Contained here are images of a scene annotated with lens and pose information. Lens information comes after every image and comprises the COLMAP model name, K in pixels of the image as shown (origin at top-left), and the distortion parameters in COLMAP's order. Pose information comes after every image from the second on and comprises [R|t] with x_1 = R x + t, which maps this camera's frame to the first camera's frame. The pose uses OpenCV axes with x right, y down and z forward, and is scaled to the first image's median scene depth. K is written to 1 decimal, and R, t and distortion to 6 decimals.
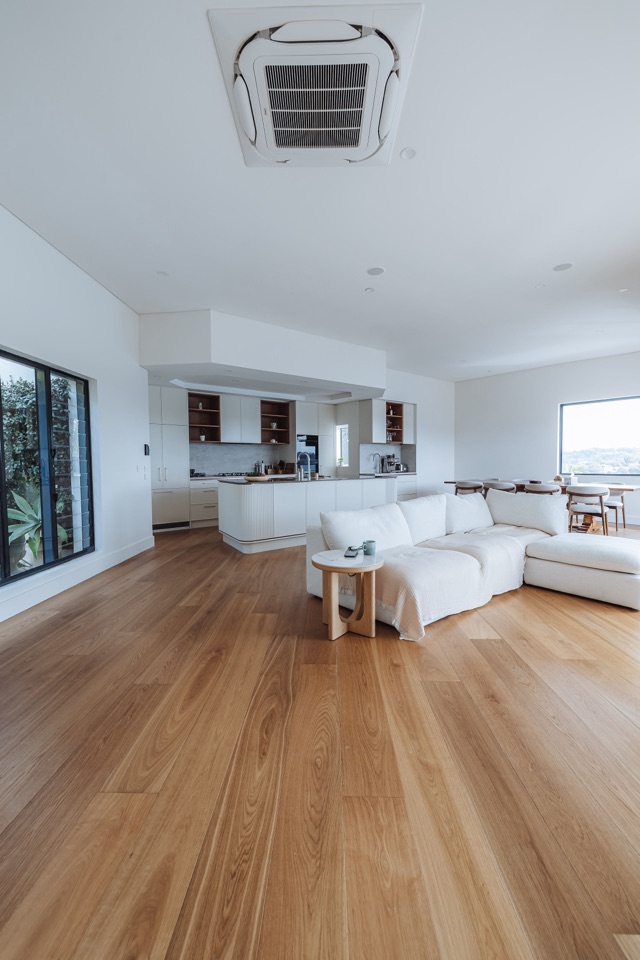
lens RADIAL K [[405.3, 0, 317.2], [0, 405.3, 480.8], [0, 0, 1]] dist [0.001922, 0.000160]
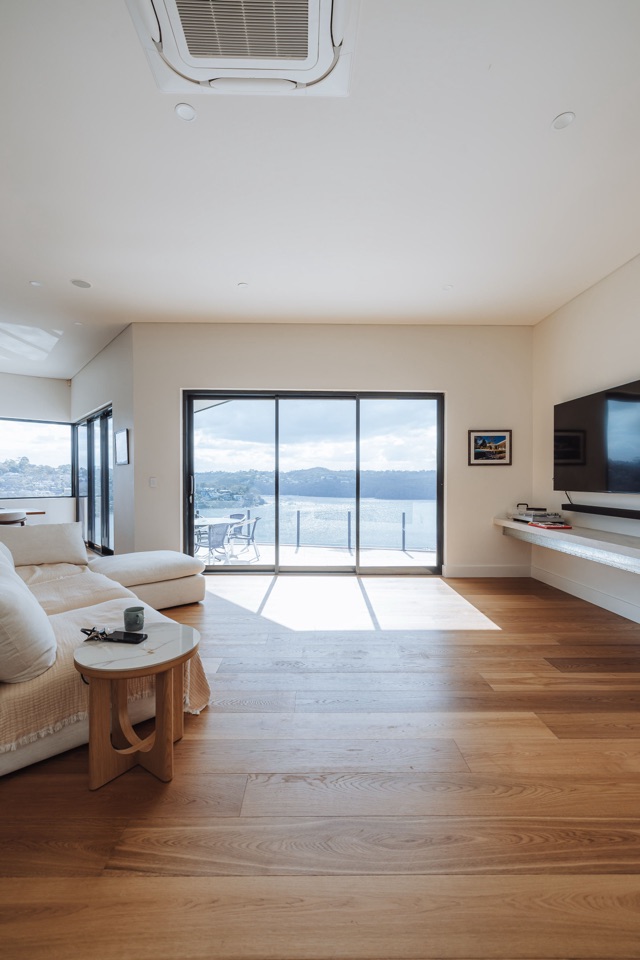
lens RADIAL K [[407.6, 0, 314.9], [0, 407.6, 484.4], [0, 0, 1]] dist [0.002904, 0.000345]
pose [[-0.040459, -0.002458, 0.999178, -0.465219], [0.045593, 0.998951, 0.004304, -0.037285], [-0.998140, 0.045730, -0.040304, 0.615292]]
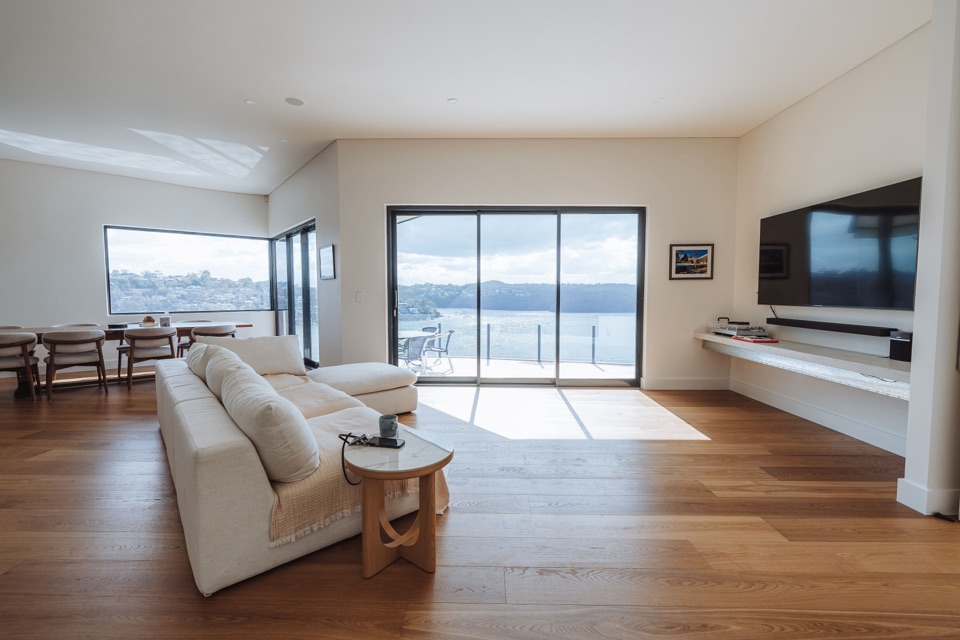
lens RADIAL K [[405.3, 0, 478.5], [0, 405.3, 315.3], [0, 0, 1]] dist [0.001922, 0.000160]
pose [[-0.013131, -0.046550, 0.998830, -0.485691], [0.045870, 0.997836, 0.047106, -0.045604], [-0.998861, 0.046434, -0.010967, 0.716572]]
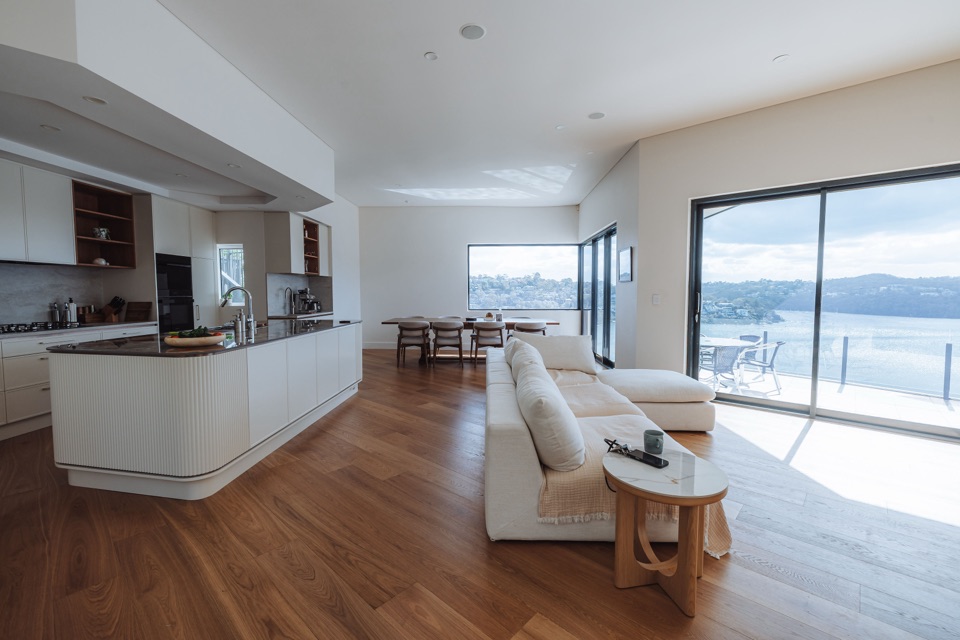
lens RADIAL K [[410.2, 0, 480.6], [0, 410.2, 315.8], [0, 0, 1]] dist [0.002100, 0.000251]
pose [[0.654840, -0.036296, 0.754896, -0.481946], [0.029964, 0.999308, 0.022056, -0.058051], [-0.755174, 0.008176, 0.655474, 0.654028]]
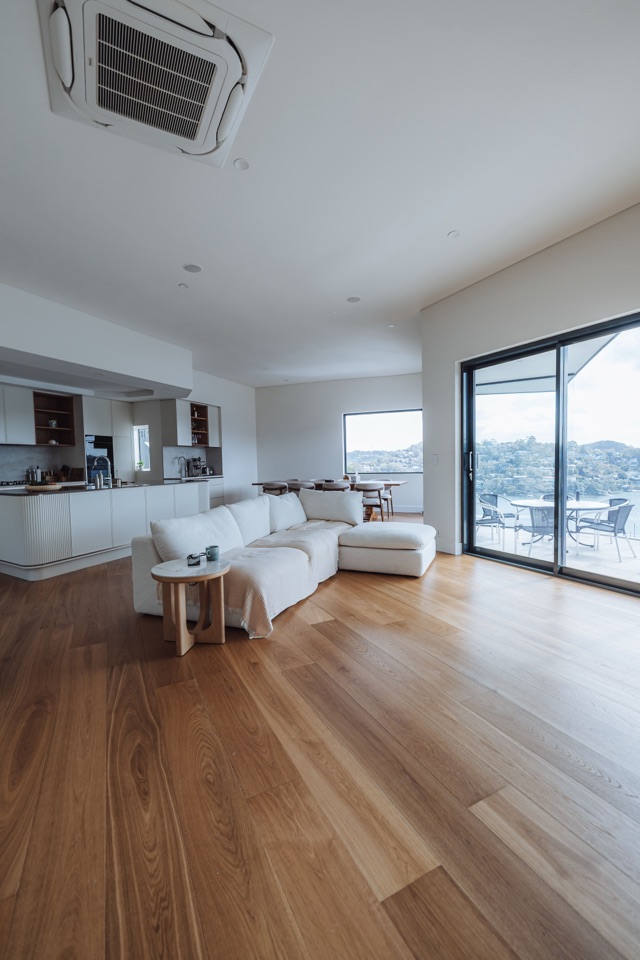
lens RADIAL K [[408.9, 0, 319.4], [0, 408.9, 483.0], [0, 0, 1]] dist [0.002937, 0.000098]
pose [[0.873744, -0.035056, 0.485122, -0.101633], [0.035857, 0.999328, 0.007633, -0.002709], [-0.485063, 0.010726, 0.874413, 0.007133]]
